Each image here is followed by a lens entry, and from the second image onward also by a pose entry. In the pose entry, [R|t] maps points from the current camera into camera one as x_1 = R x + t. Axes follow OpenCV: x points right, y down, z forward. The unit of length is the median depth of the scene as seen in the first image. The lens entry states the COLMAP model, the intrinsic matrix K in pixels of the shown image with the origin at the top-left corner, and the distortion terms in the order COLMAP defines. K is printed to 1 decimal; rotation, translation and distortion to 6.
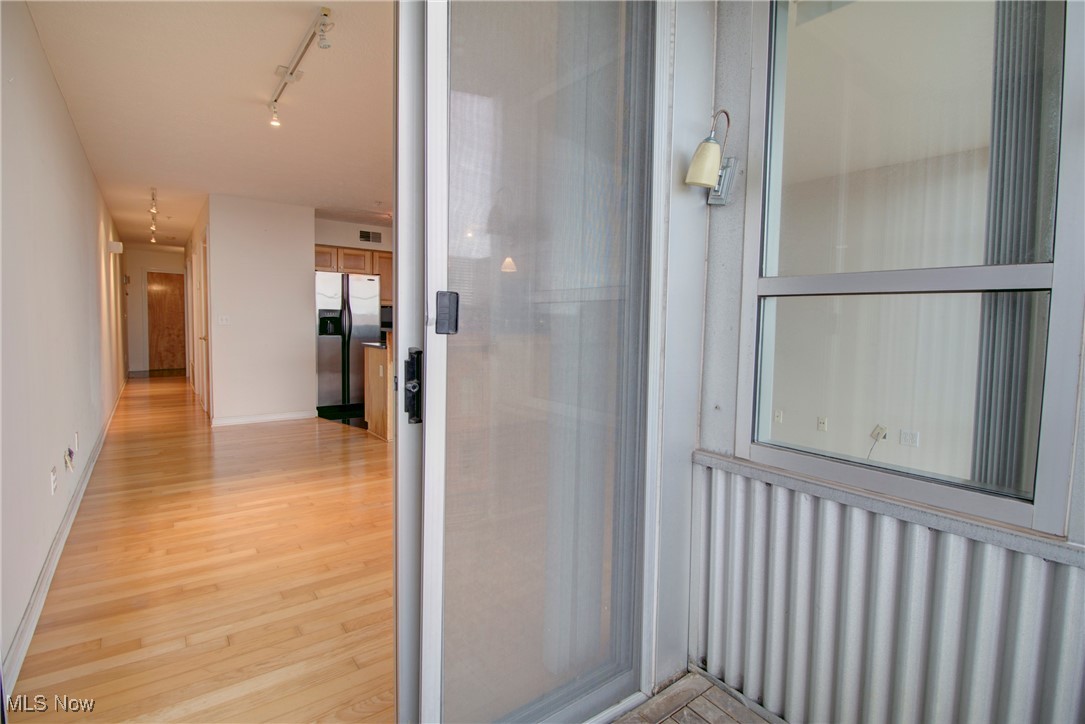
lens RADIAL K [[511.1, 0, 537.1], [0, 511.1, 362.6], [0, 0, 1]] dist [-0.005321, -0.009676]
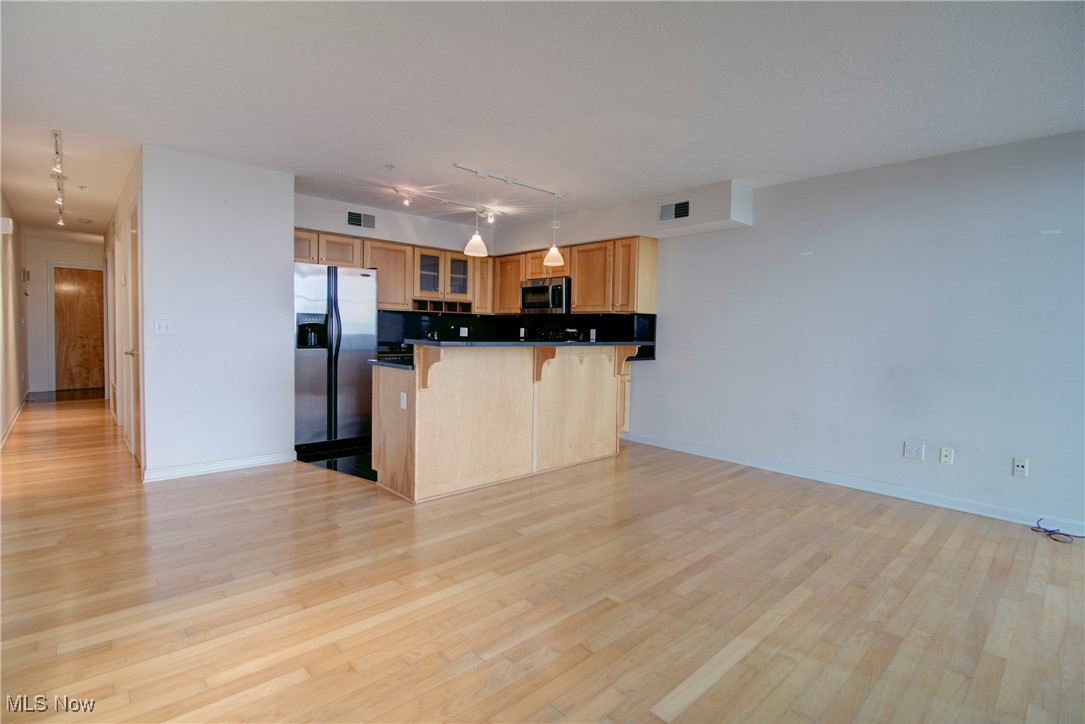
lens RADIAL K [[511.1, 0, 532.8], [0, 511.1, 361.1], [0, 0, 1]] dist [-0.005321, -0.009676]
pose [[0.995337, -0.004483, 0.096356, -0.154918], [0.006378, 0.999792, -0.019368, -0.018008], [-0.096249, 0.019892, 0.995158, 0.226492]]
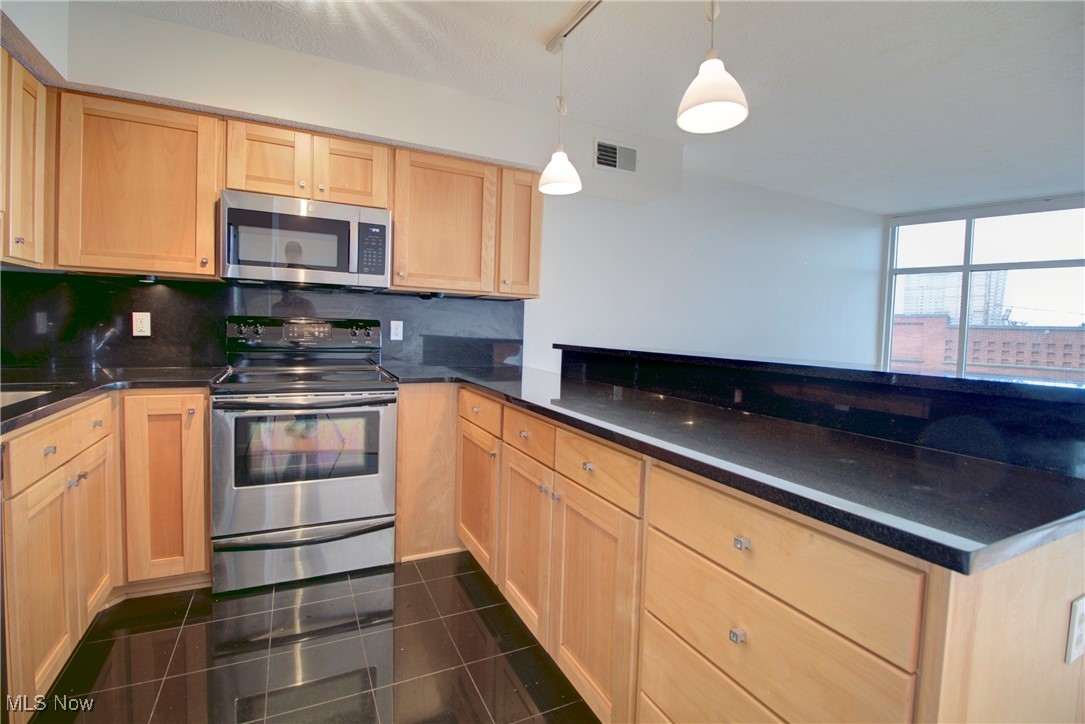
lens RADIAL K [[511.1, 0, 552.3], [0, 511.1, 351.3], [0, 0, 1]] dist [-0.005321, -0.009676]
pose [[0.173657, -0.056867, 0.983163, -0.403760], [0.052429, 0.997449, 0.048432, -0.079551], [-0.983410, 0.043136, 0.176196, 0.903816]]
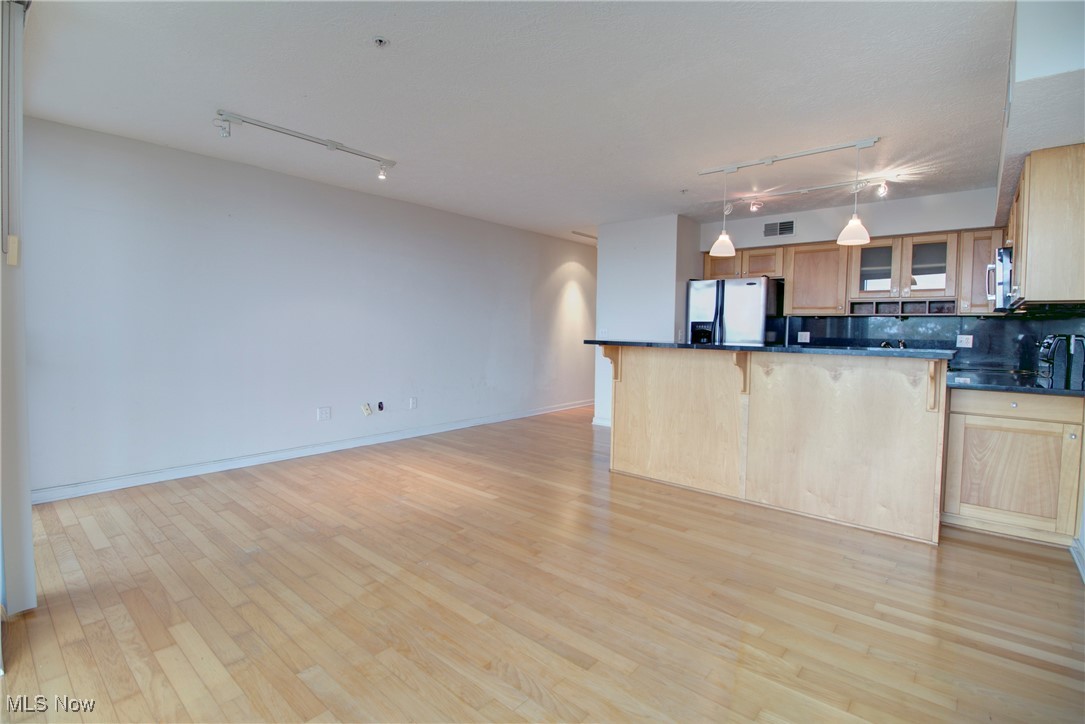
lens RADIAL K [[511.1, 0, 551.6], [0, 511.1, 358.4], [0, 0, 1]] dist [-0.005321, -0.009676]
pose [[0.218870, 0.042315, -0.974836, 0.407521], [-0.094832, 0.995252, 0.021910, -0.033863], [0.971135, 0.087650, 0.221843, 0.543222]]
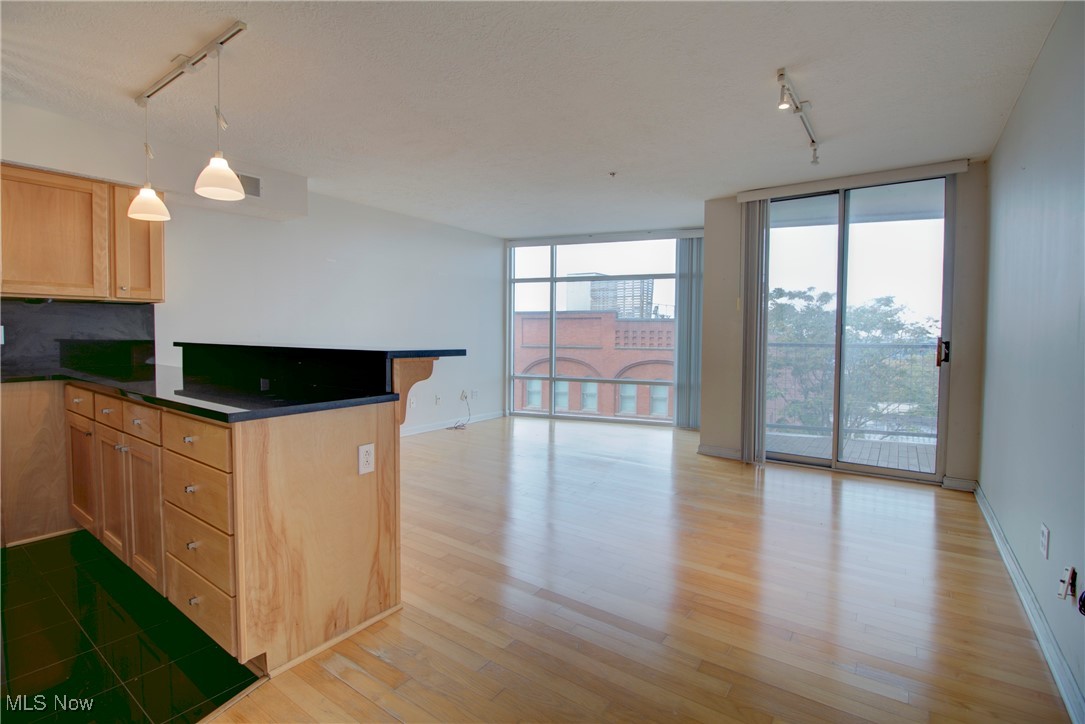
lens RADIAL K [[511.1, 0, 556.4], [0, 511.1, 350.5], [0, 0, 1]] dist [-0.005321, -0.009676]
pose [[-0.306271, -0.057638, 0.950198, -0.576891], [0.065245, 0.994547, 0.081358, -0.072626], [-0.949706, 0.086914, -0.300840, 0.766270]]
